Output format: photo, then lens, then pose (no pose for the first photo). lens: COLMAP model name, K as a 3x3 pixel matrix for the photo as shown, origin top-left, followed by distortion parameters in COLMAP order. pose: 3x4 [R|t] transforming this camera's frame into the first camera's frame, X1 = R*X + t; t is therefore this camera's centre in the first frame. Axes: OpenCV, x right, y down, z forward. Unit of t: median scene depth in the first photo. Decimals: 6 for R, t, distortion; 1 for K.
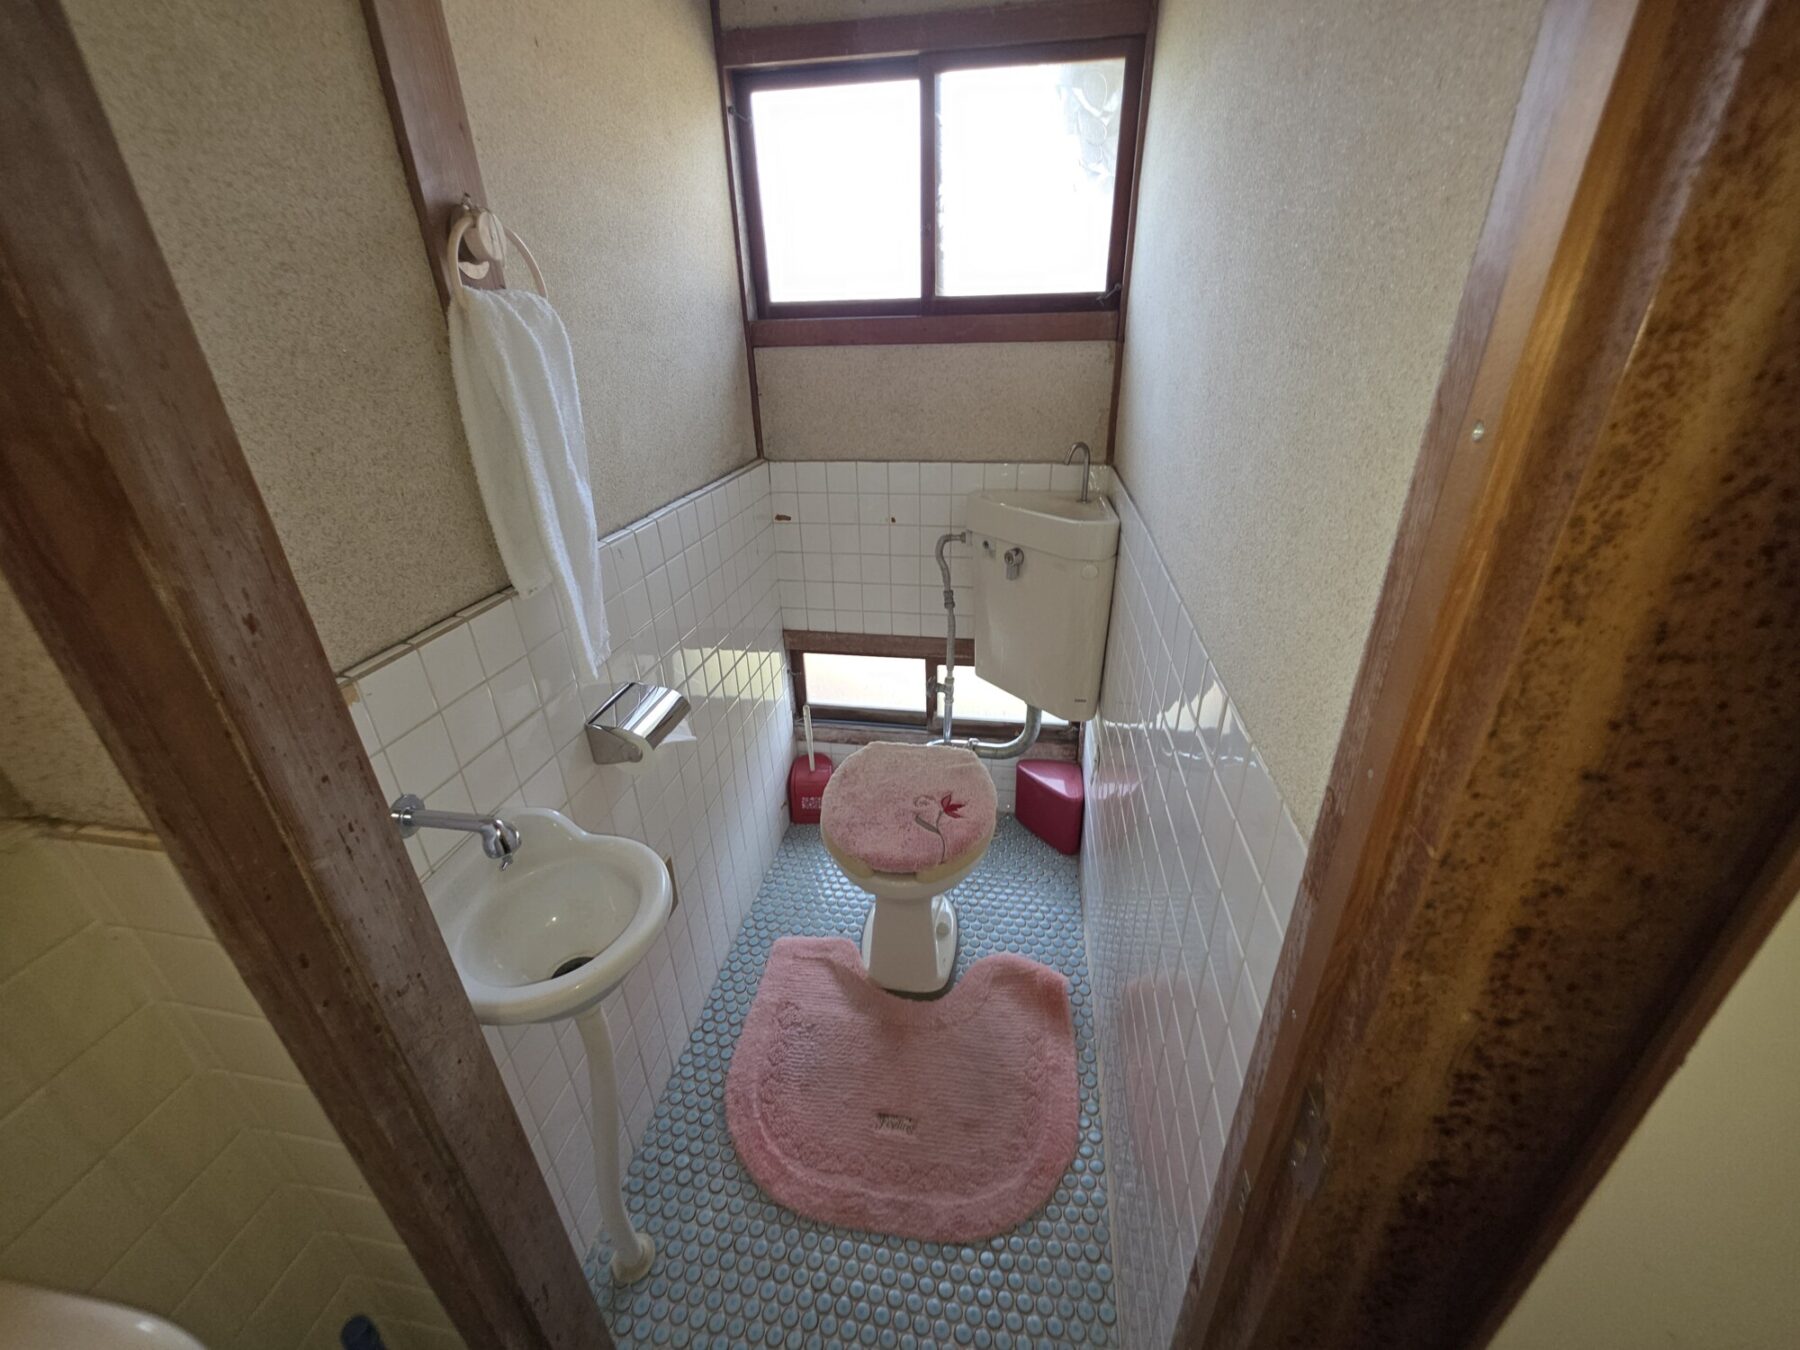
lens RADIAL K [[717.2, 0, 899.8], [0, 717.2, 673.5], [0, 0, 1]] dist [-0.003026, 0.001370]
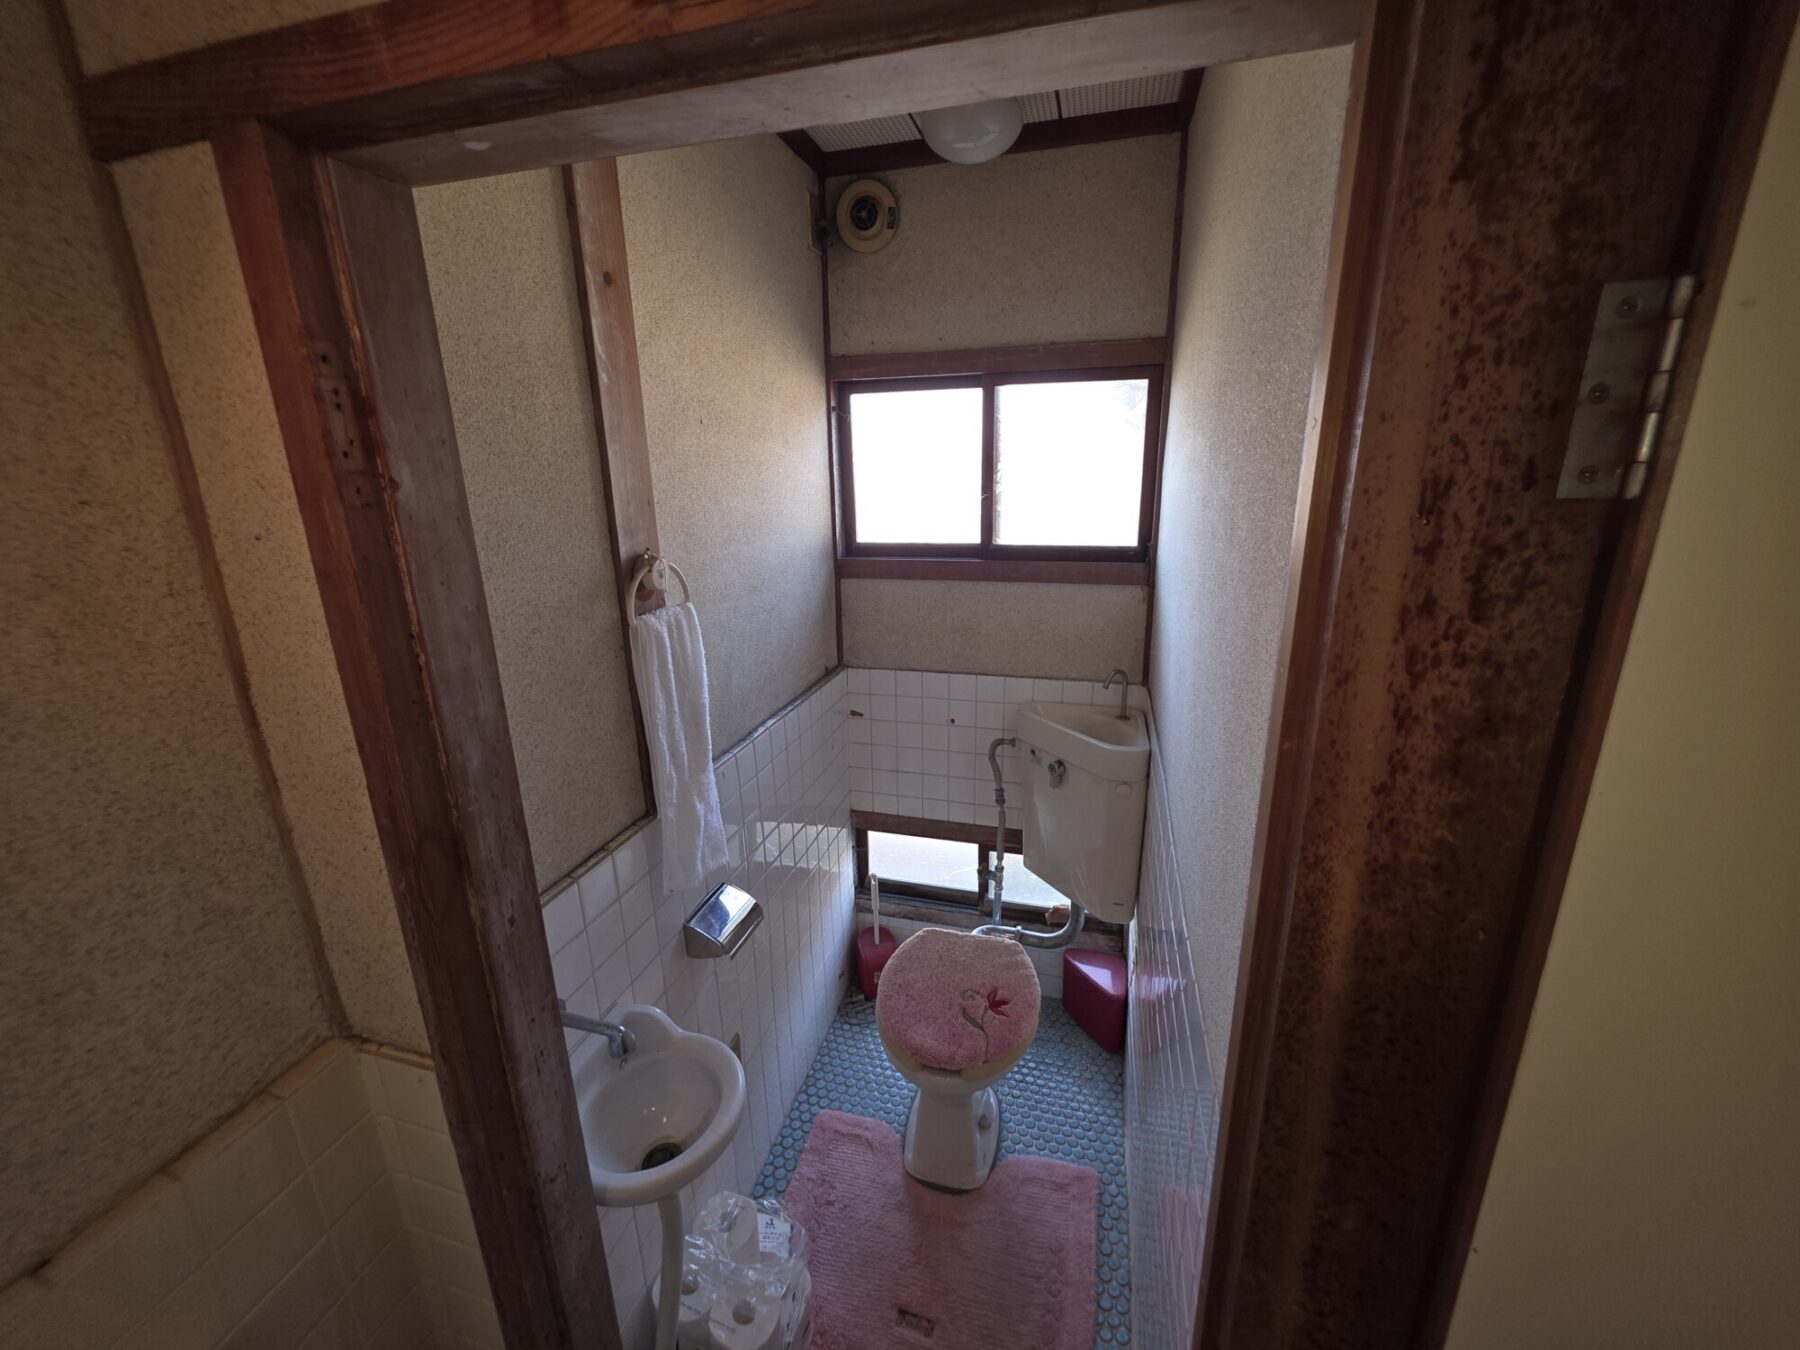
lens RADIAL K [[717.2, 0, 898.2], [0, 717.2, 673.2], [0, 0, 1]] dist [-0.003026, 0.001370]
pose [[0.994404, 0.031322, -0.100897, 0.022346], [-0.048430, 0.983928, -0.171870, -0.115844], [0.093892, 0.175795, 0.979939, -0.169264]]
